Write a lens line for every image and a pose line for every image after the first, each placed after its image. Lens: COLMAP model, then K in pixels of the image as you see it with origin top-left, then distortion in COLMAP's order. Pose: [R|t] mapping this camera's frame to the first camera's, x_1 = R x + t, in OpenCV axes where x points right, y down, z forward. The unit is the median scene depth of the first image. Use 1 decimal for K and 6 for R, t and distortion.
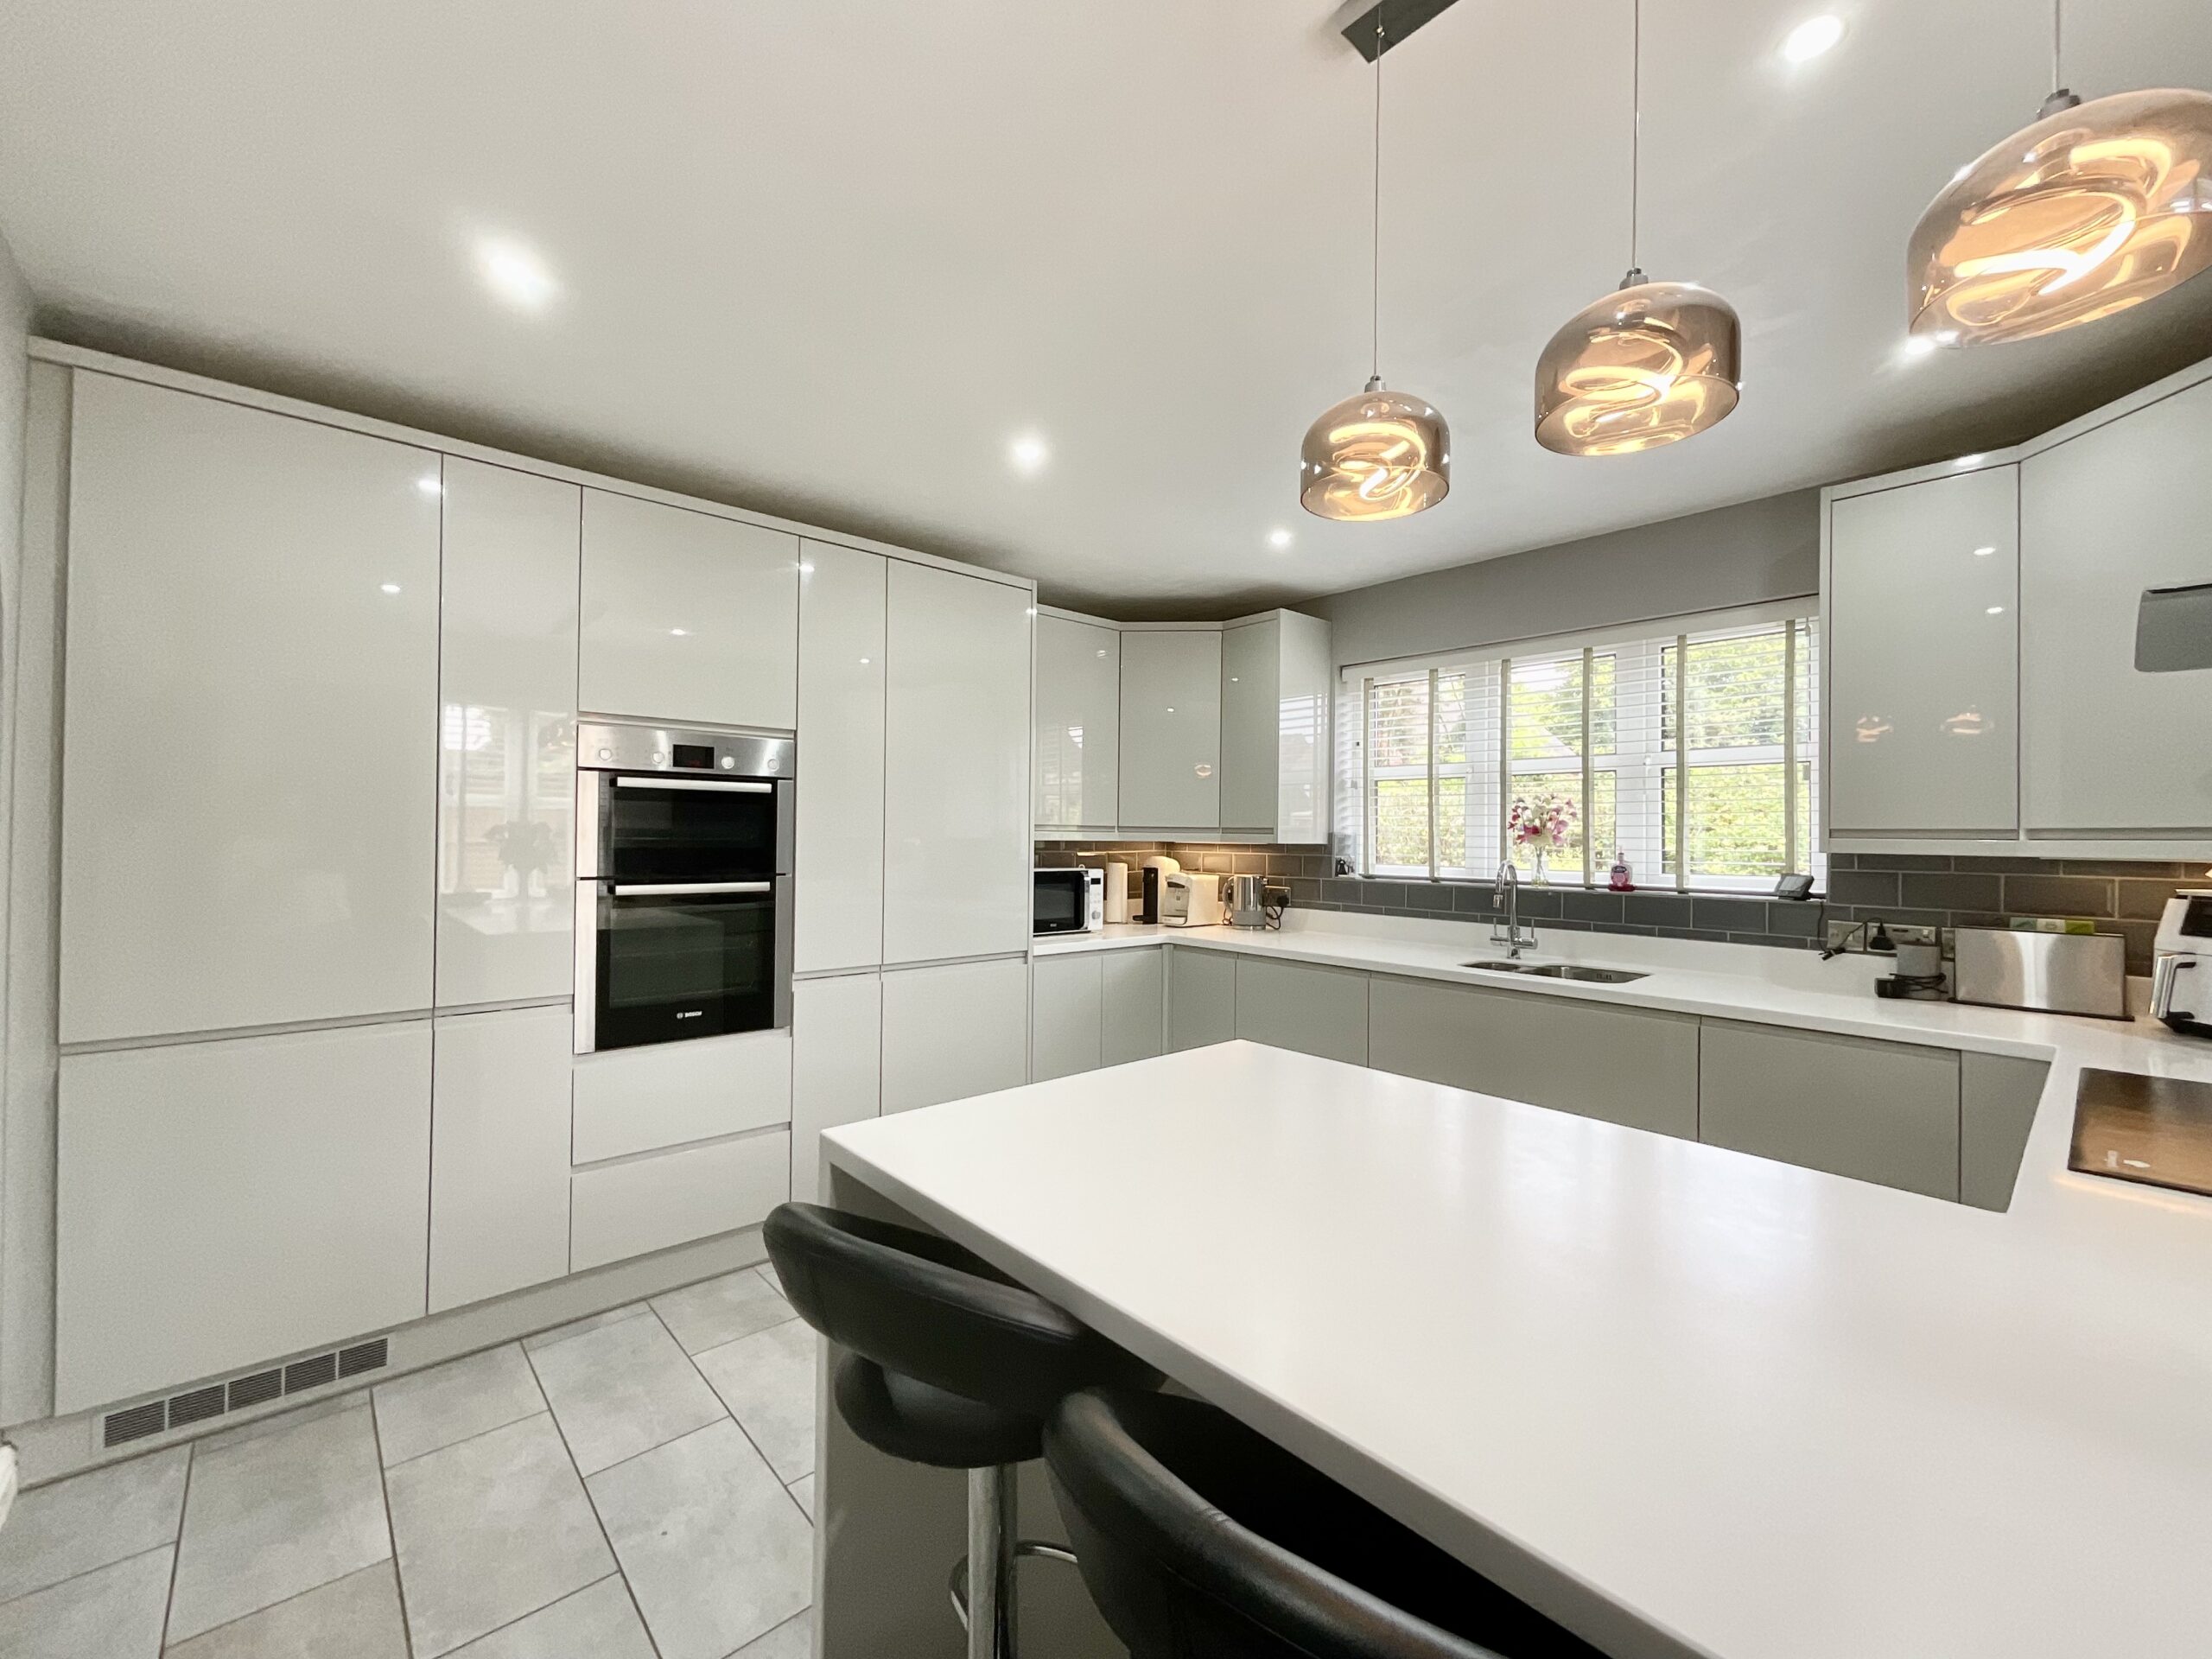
lens RADIAL K [[898.7, 0, 1111.9], [0, 898.7, 833.7], [0, 0, 1]] dist [0.003076, 0.000727]
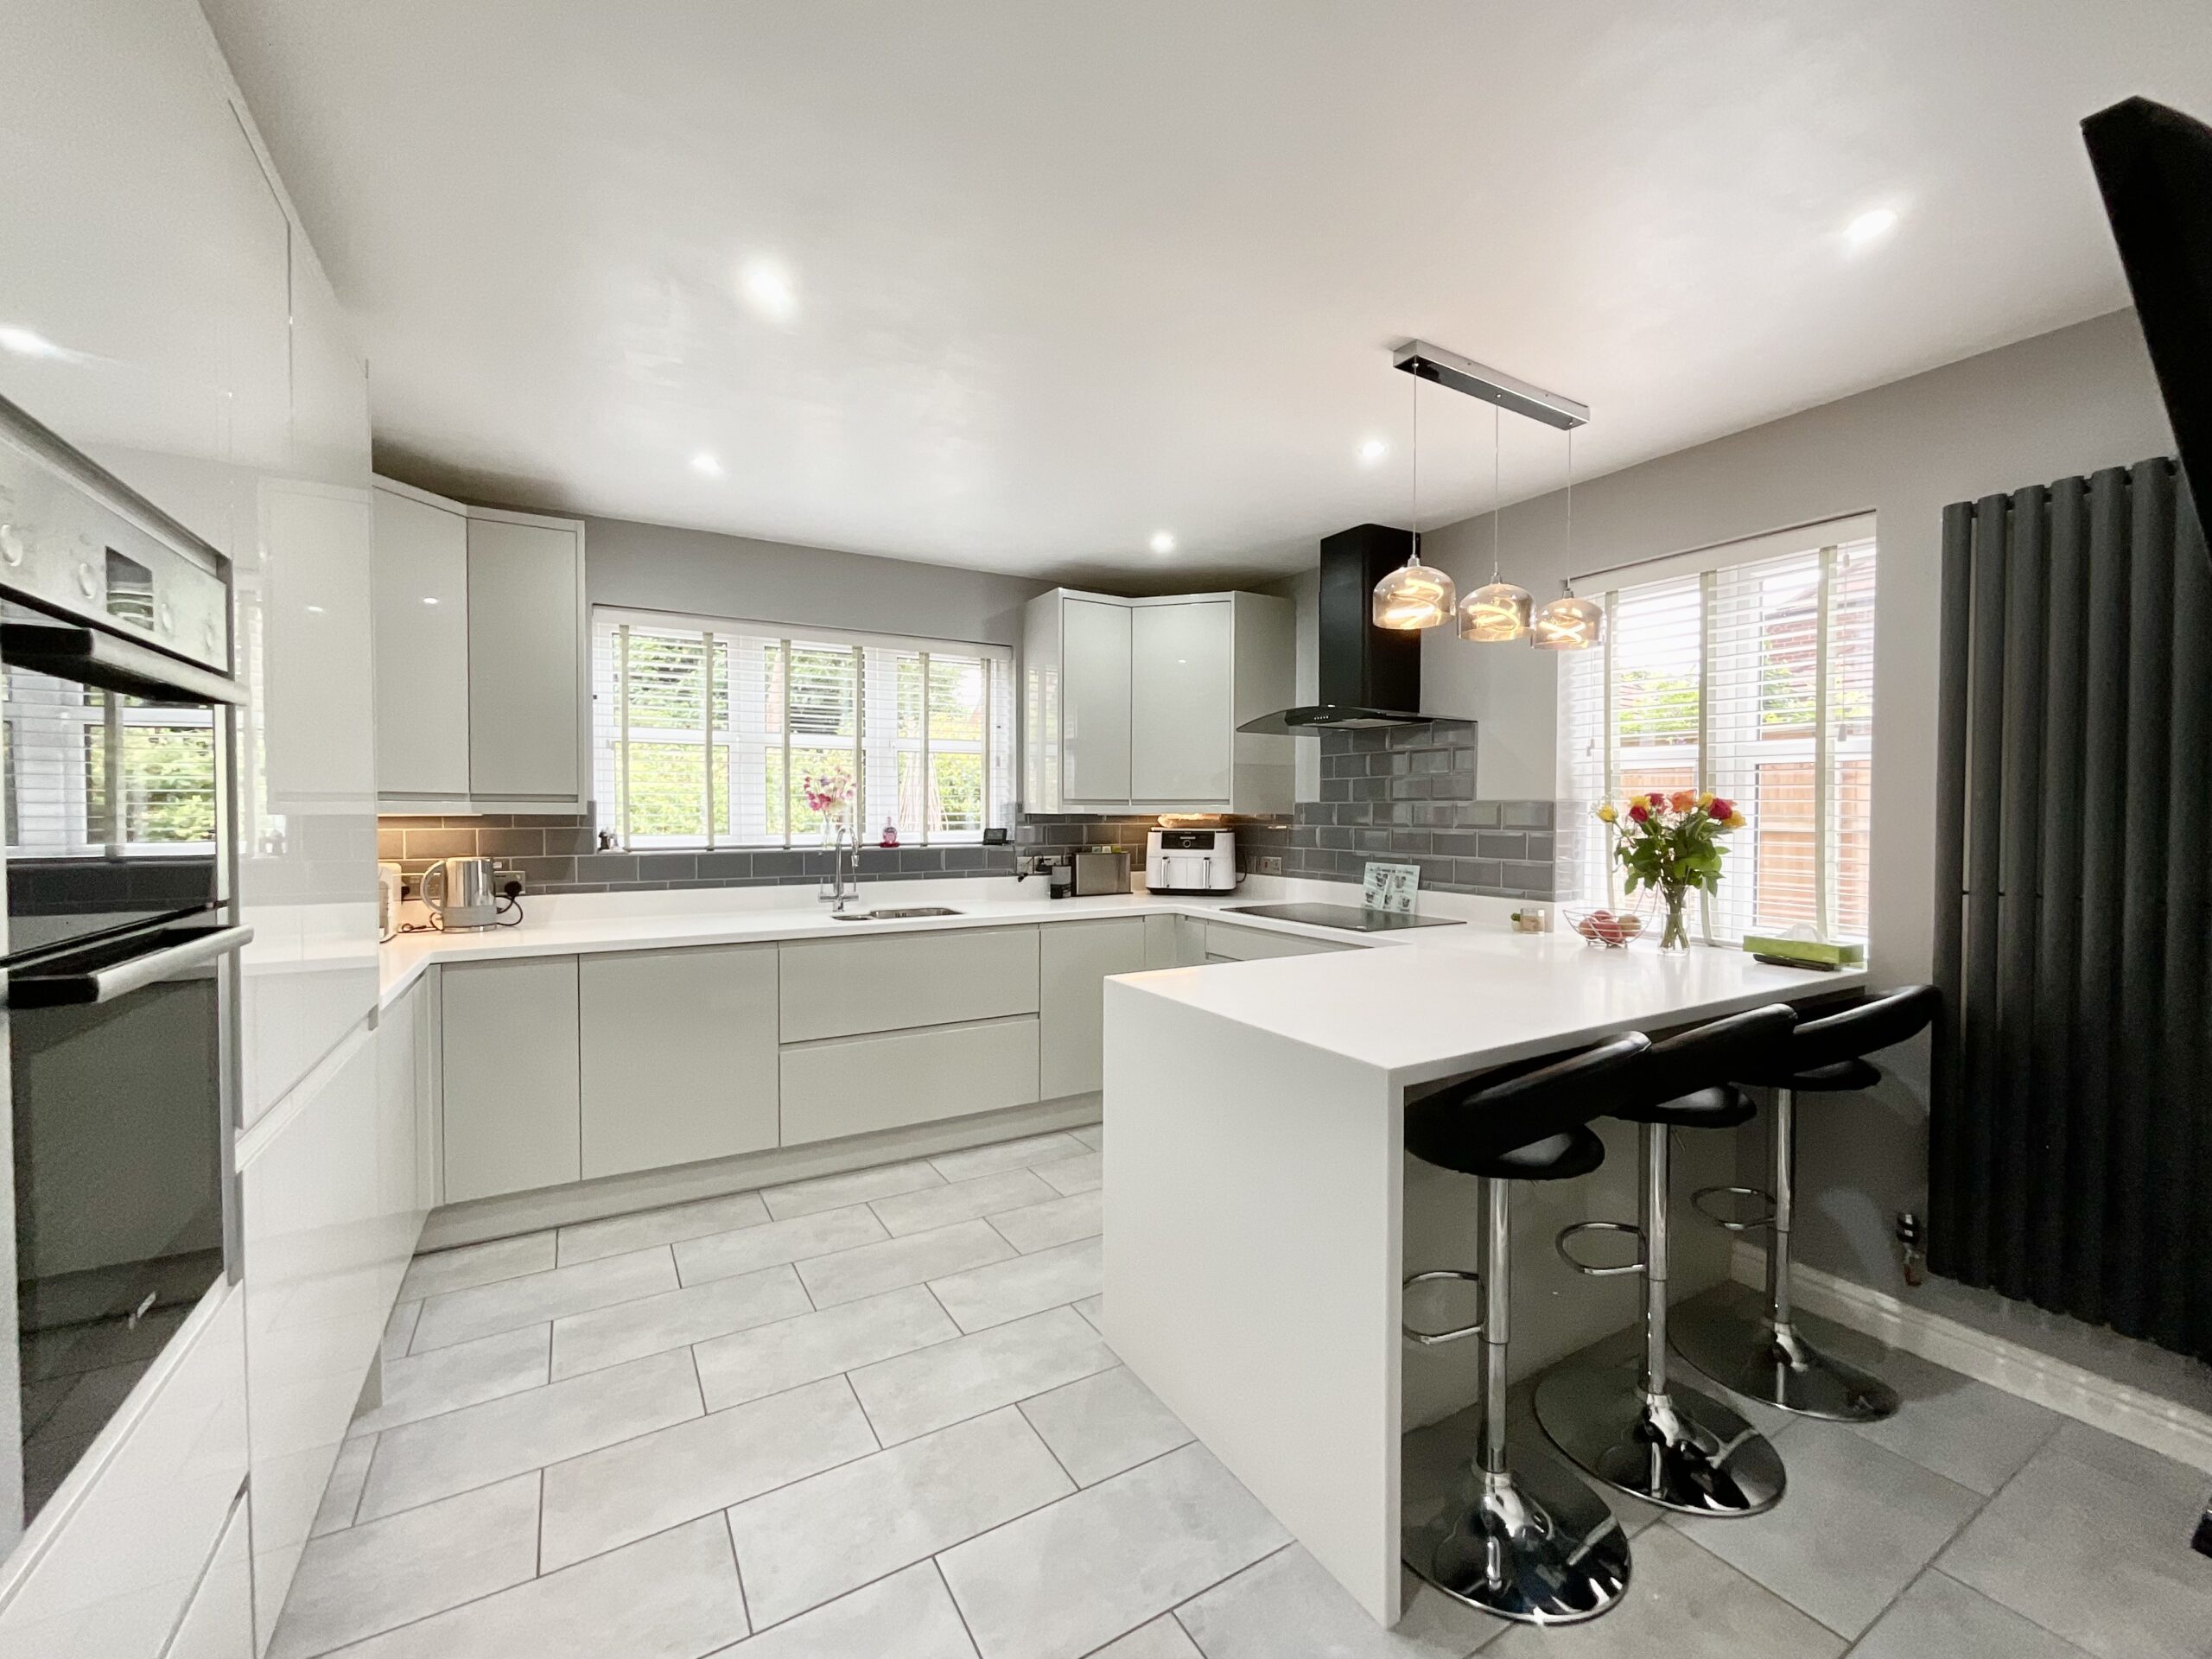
lens RADIAL K [[898.7, 0, 1098.2], [0, 898.7, 826.8], [0, 0, 1]] dist [0.003076, 0.000727]
pose [[0.206827, -0.026843, 0.978009, -0.680841], [0.000478, 0.999626, 0.027335, 0.000443], [-0.978377, -0.005186, 0.206762, 0.508802]]
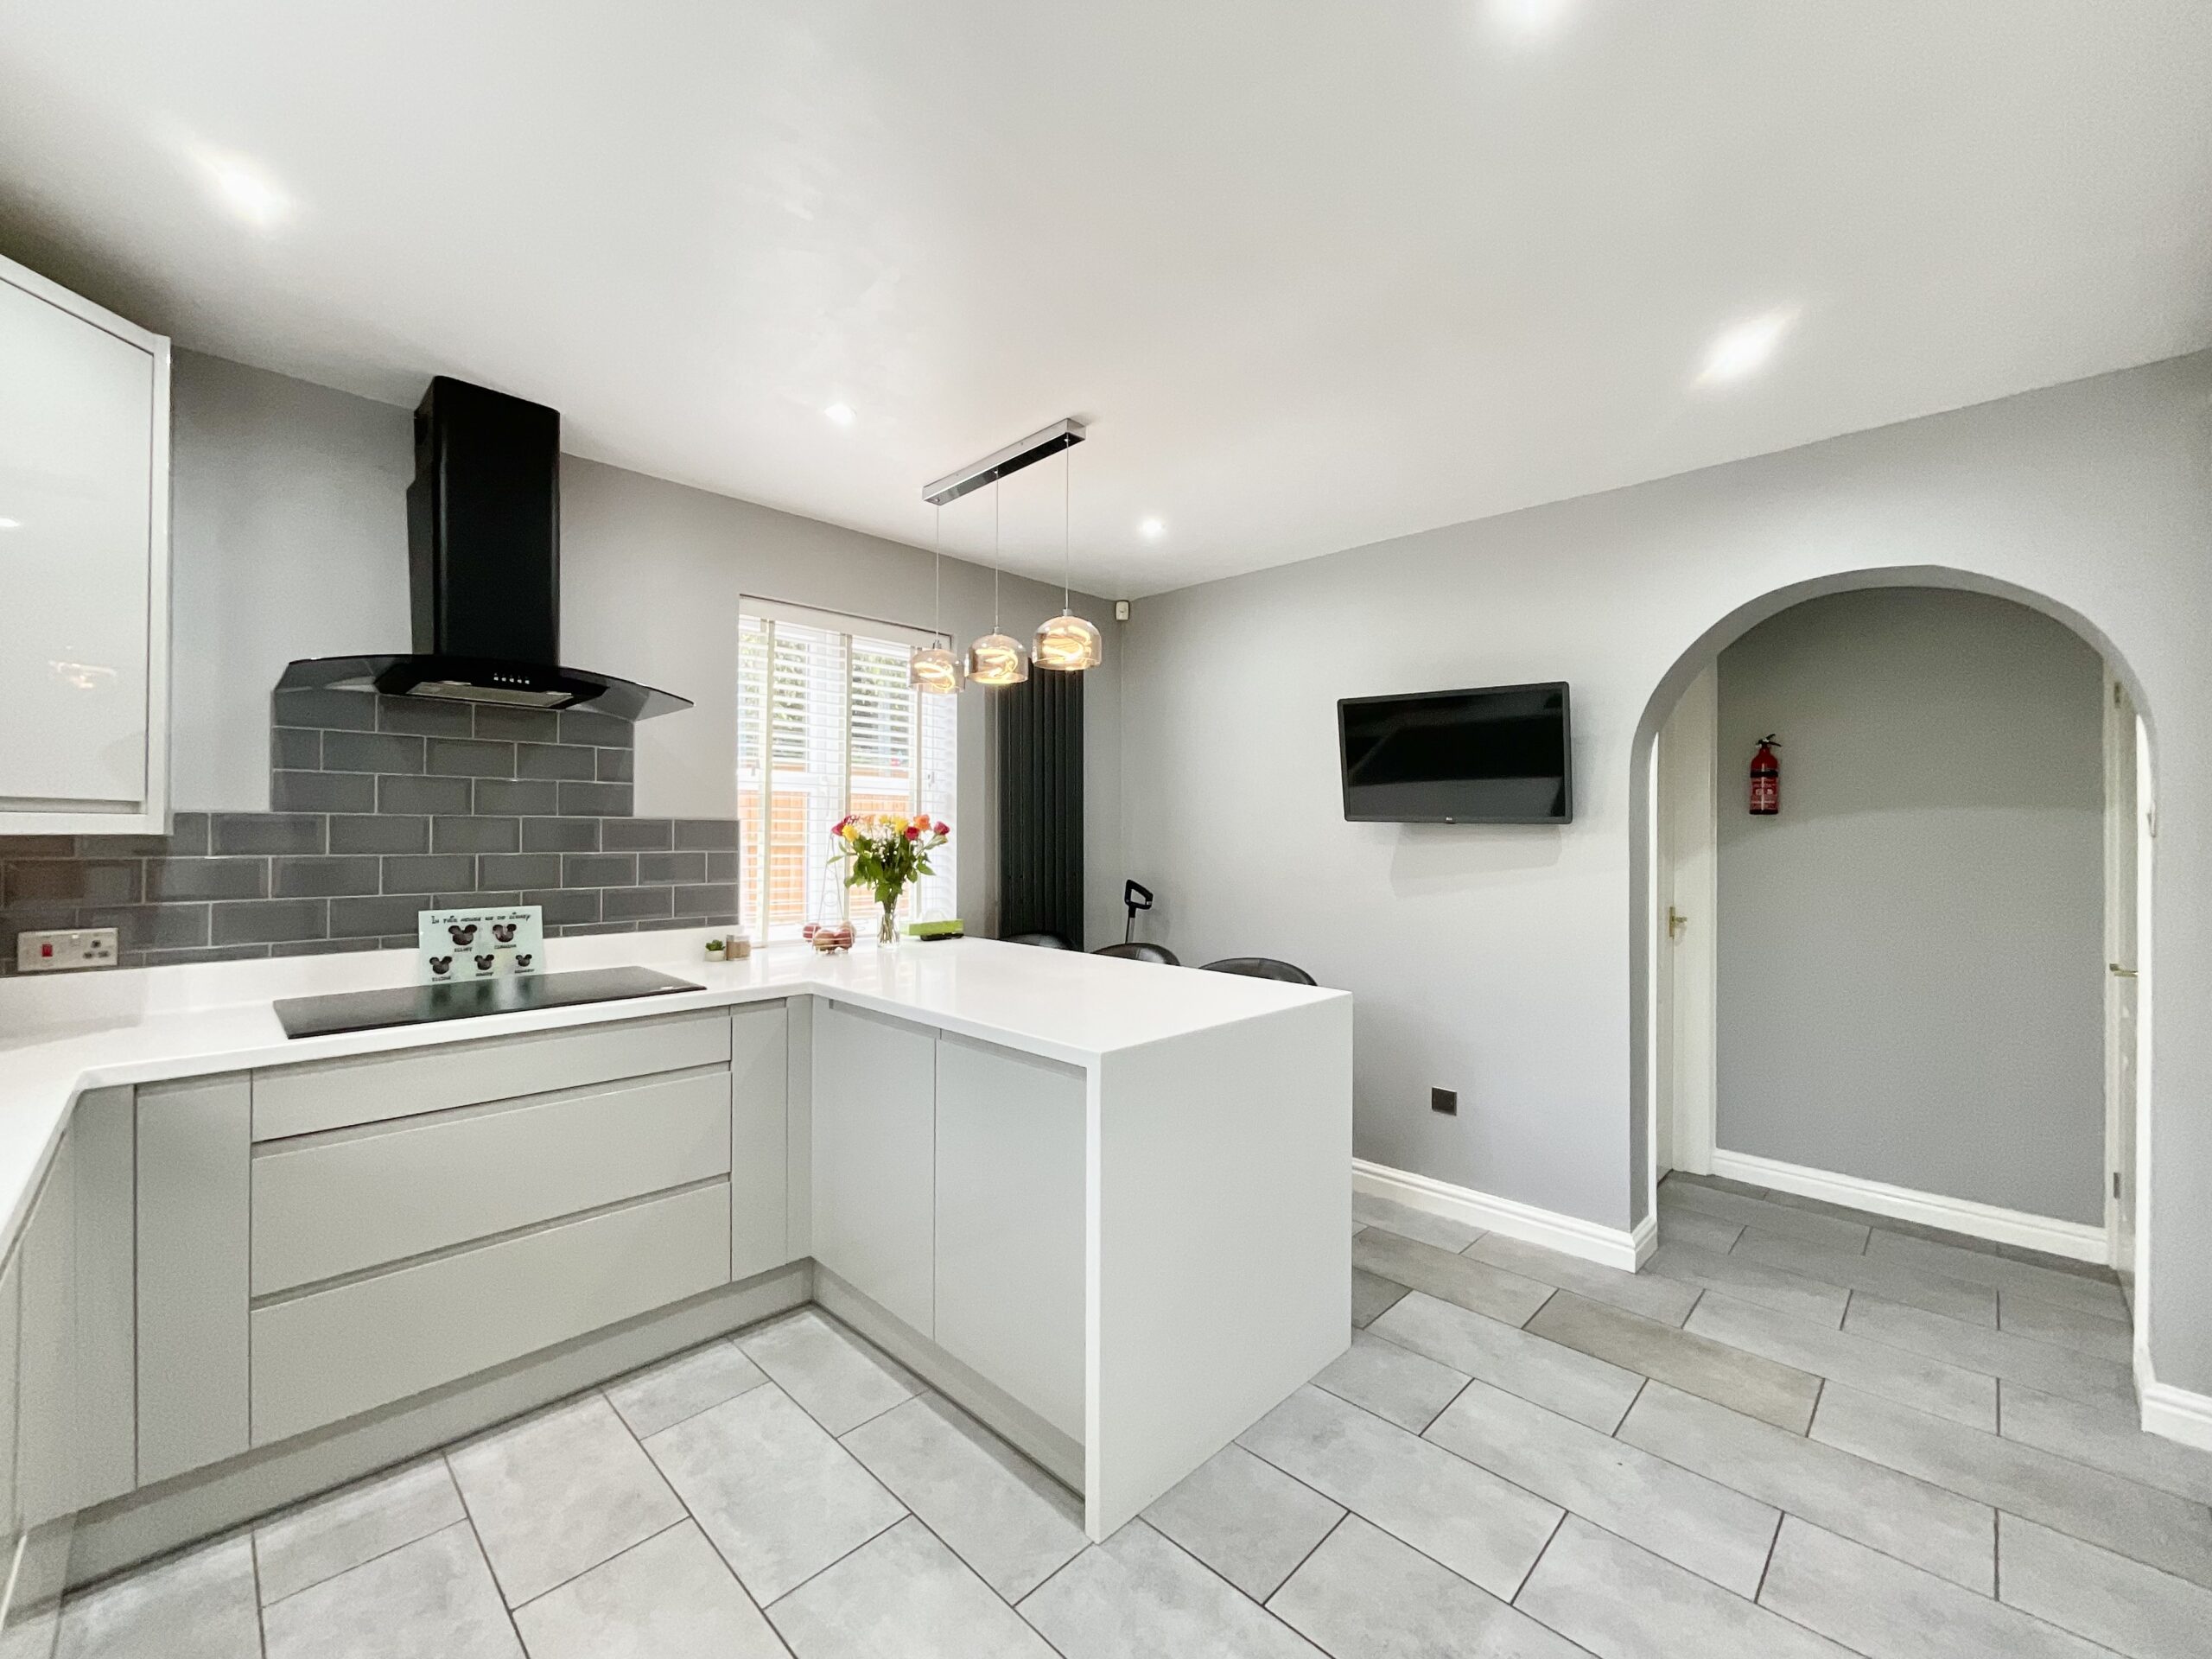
lens RADIAL K [[898.7, 0, 1113.2], [0, 898.7, 824.0], [0, 0, 1]] dist [0.003076, 0.000727]
pose [[-0.998207, -0.014673, -0.058024, 0.118879], [-0.014254, 0.999869, -0.007629, 0.006292], [0.058128, -0.006789, -0.998286, 1.262582]]
